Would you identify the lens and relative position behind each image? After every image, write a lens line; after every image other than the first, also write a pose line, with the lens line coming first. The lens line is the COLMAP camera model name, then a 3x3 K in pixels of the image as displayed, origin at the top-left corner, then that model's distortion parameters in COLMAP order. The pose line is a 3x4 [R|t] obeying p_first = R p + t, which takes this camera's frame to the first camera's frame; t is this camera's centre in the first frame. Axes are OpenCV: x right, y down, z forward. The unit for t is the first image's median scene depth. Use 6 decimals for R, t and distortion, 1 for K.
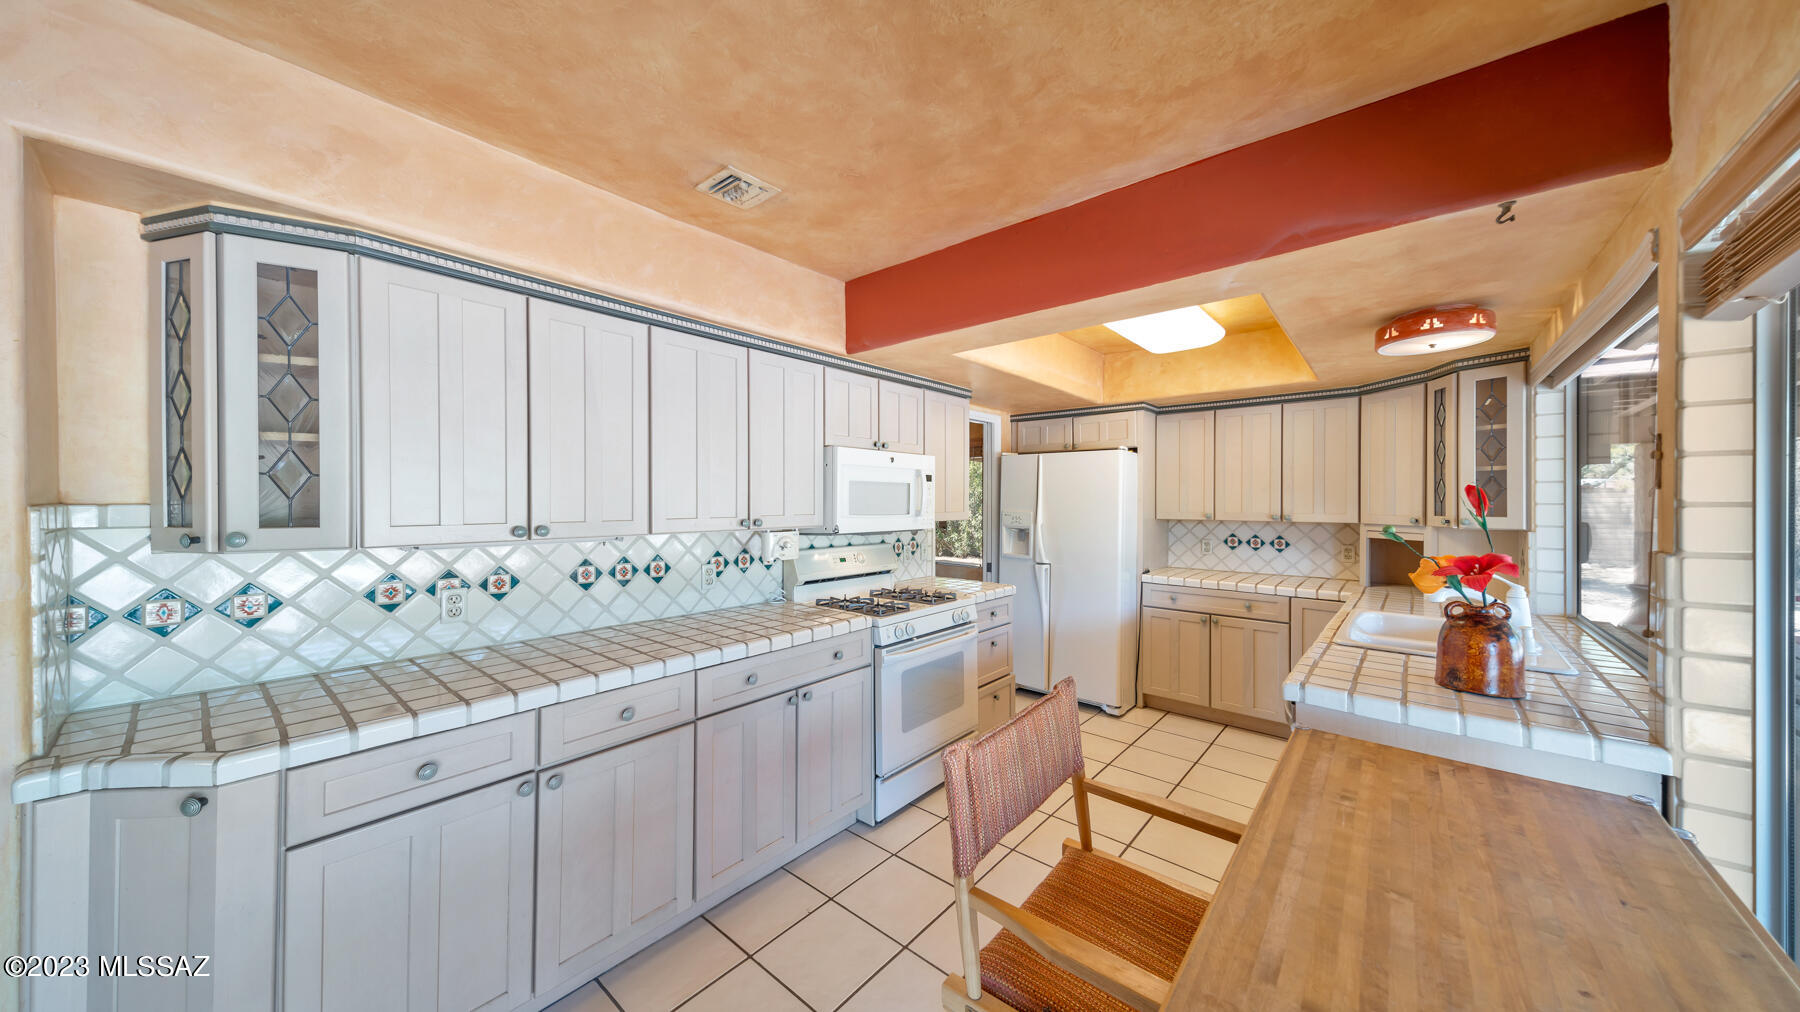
lens RADIAL K [[580.1, 0, 899.8], [0, 580.1, 504.0], [0, 0, 1]] dist [0.013134, -0.003437]
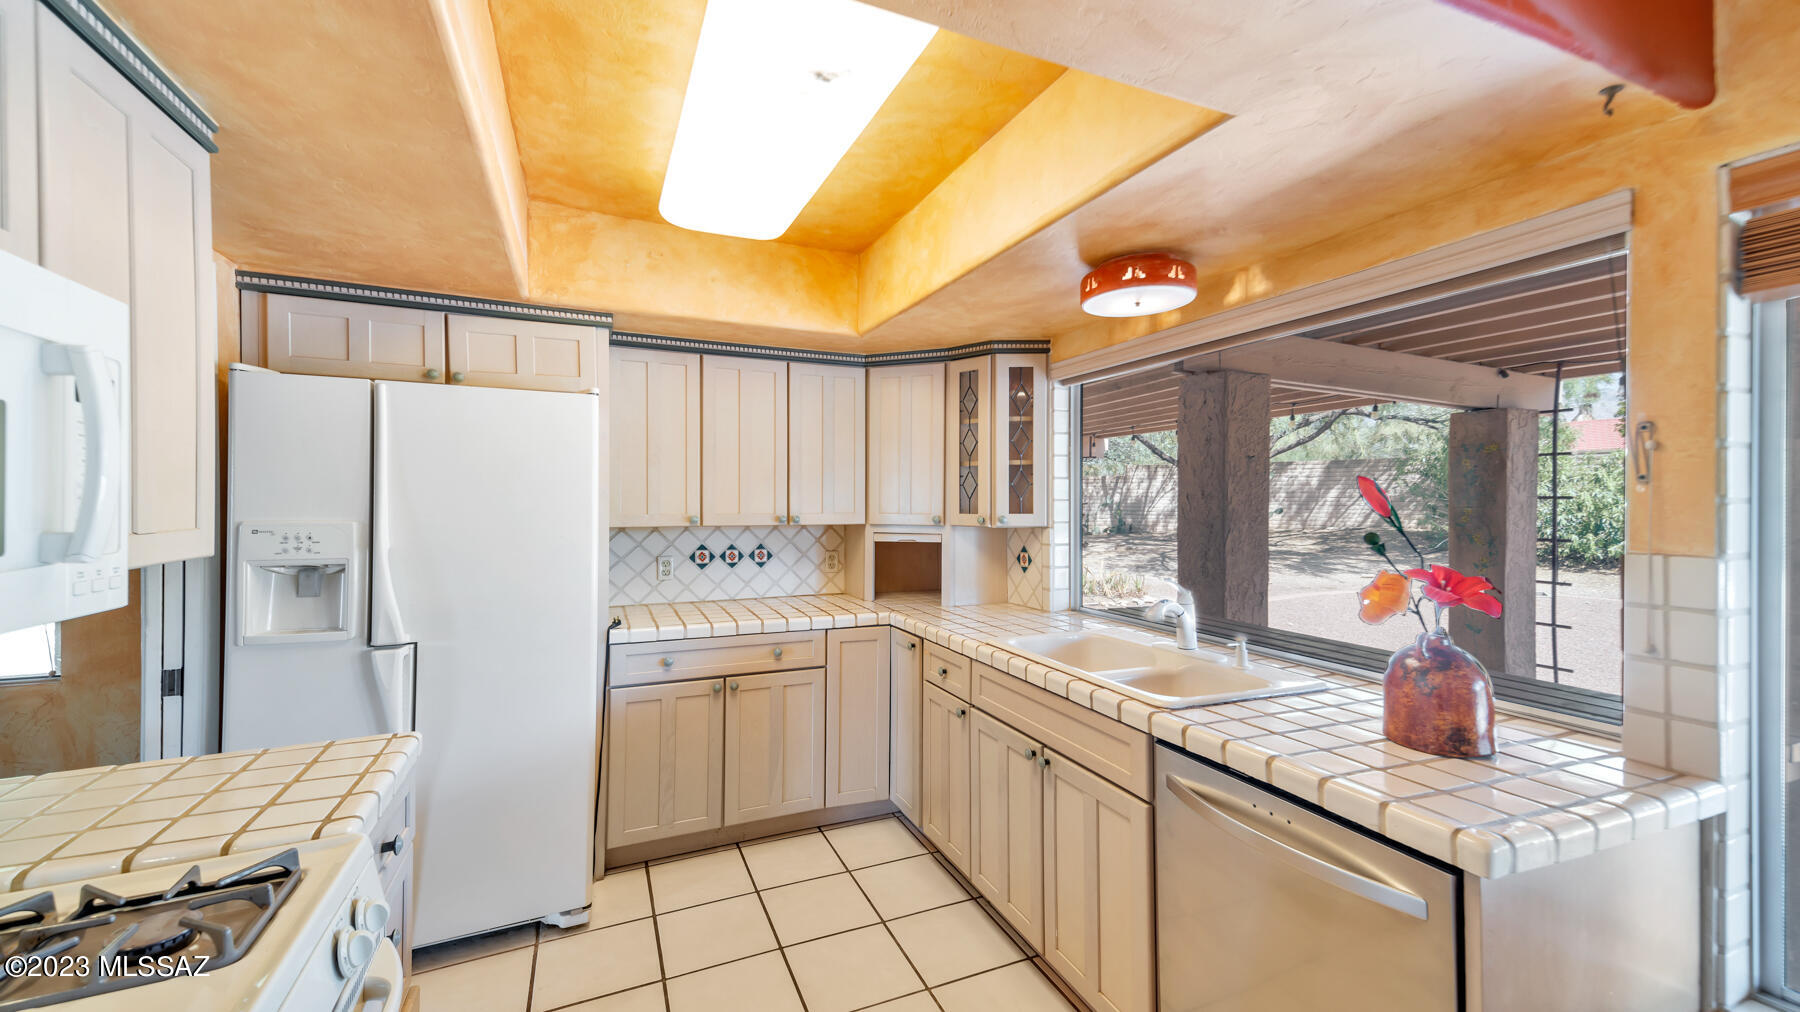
lens RADIAL K [[701.9, 0, 913.6], [0, 701.9, 502.6], [0, 0, 1]] dist [0.042194, -0.000048]
pose [[0.430825, -0.005334, 0.902420, -0.061033], [0.002614, 0.999986, 0.004662, -0.001169], [-0.902432, 0.000350, 0.430833, 0.471599]]
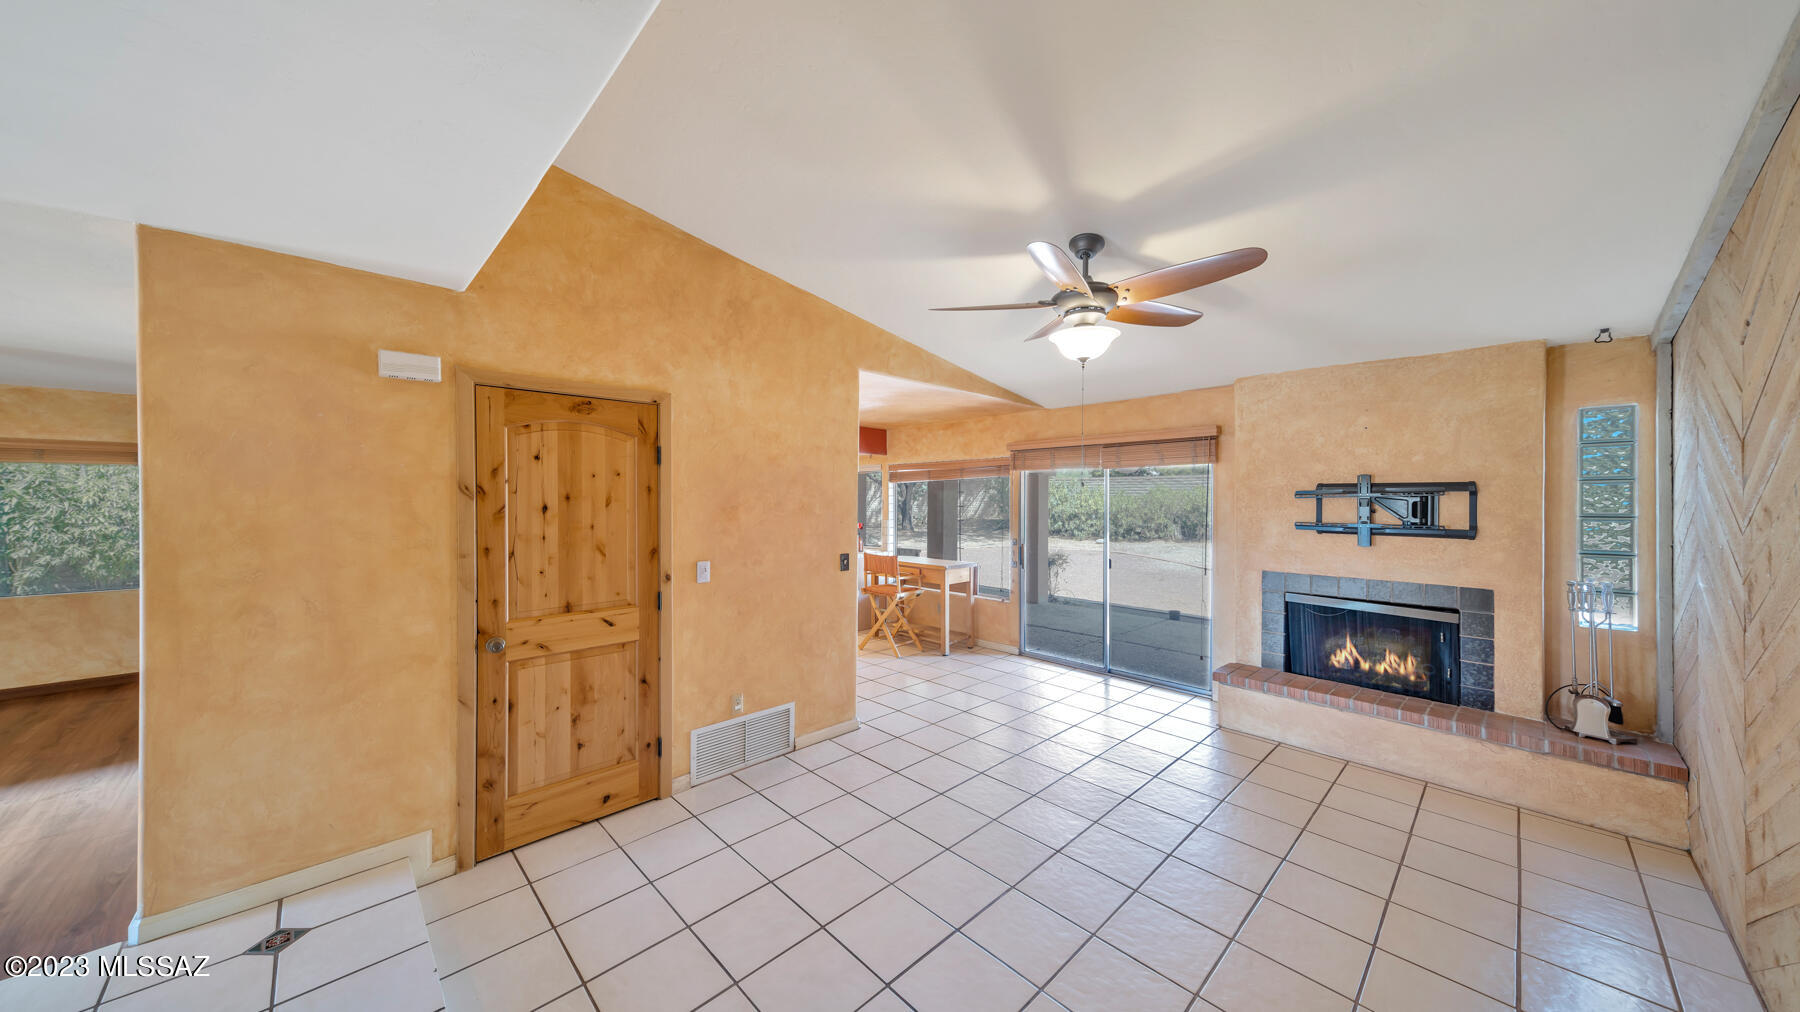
lens RADIAL K [[593.3, 0, 900.3], [0, 593.3, 502.9], [0, 0, 1]] dist [0.010370, -0.000066]
pose [[0.083024, -0.009368, 0.996504, -1.516635], [0.001905, 0.999955, 0.009242, -0.046078], [-0.996546, 0.001131, 0.083038, 0.082674]]
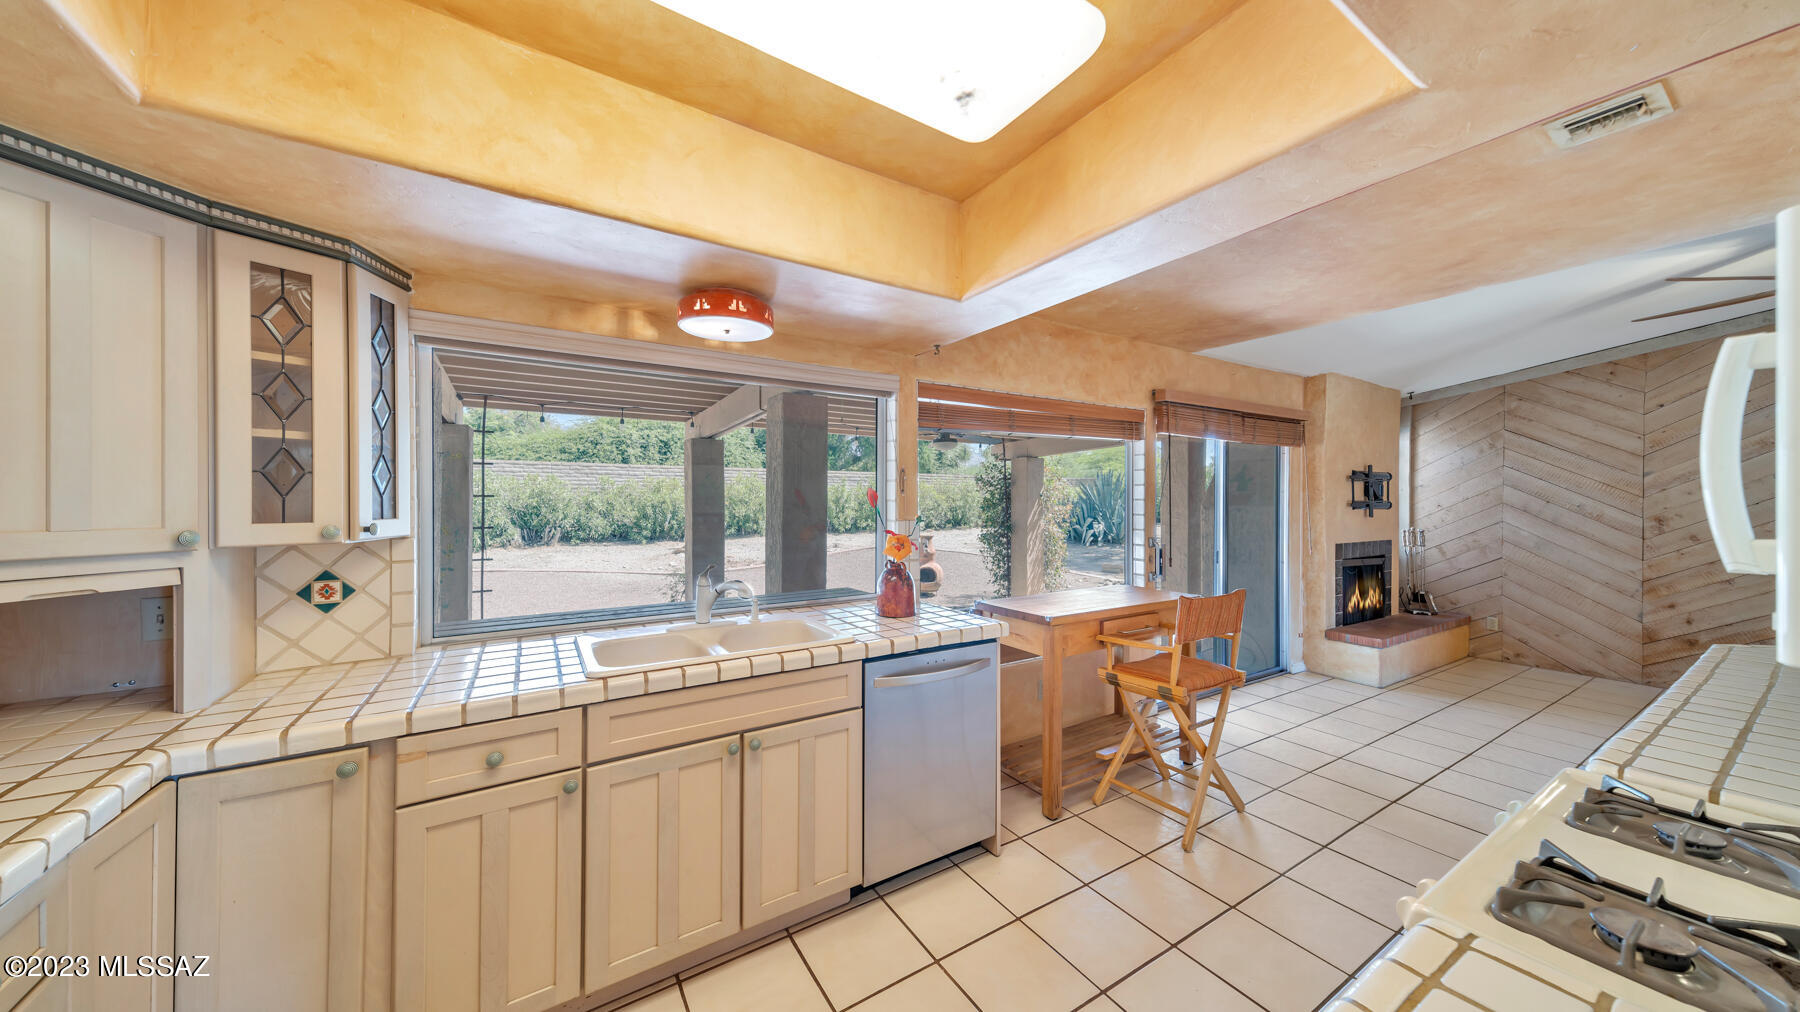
lens RADIAL K [[593.3, 0, 900.3], [0, 593.3, 502.9], [0, 0, 1]] dist [0.010370, -0.000066]
pose [[-0.956932, -0.007899, 0.290206, 0.205441], [-0.005278, 0.999938, 0.009811, -0.003105], [-0.290265, 0.007857, -0.956914, 1.024044]]
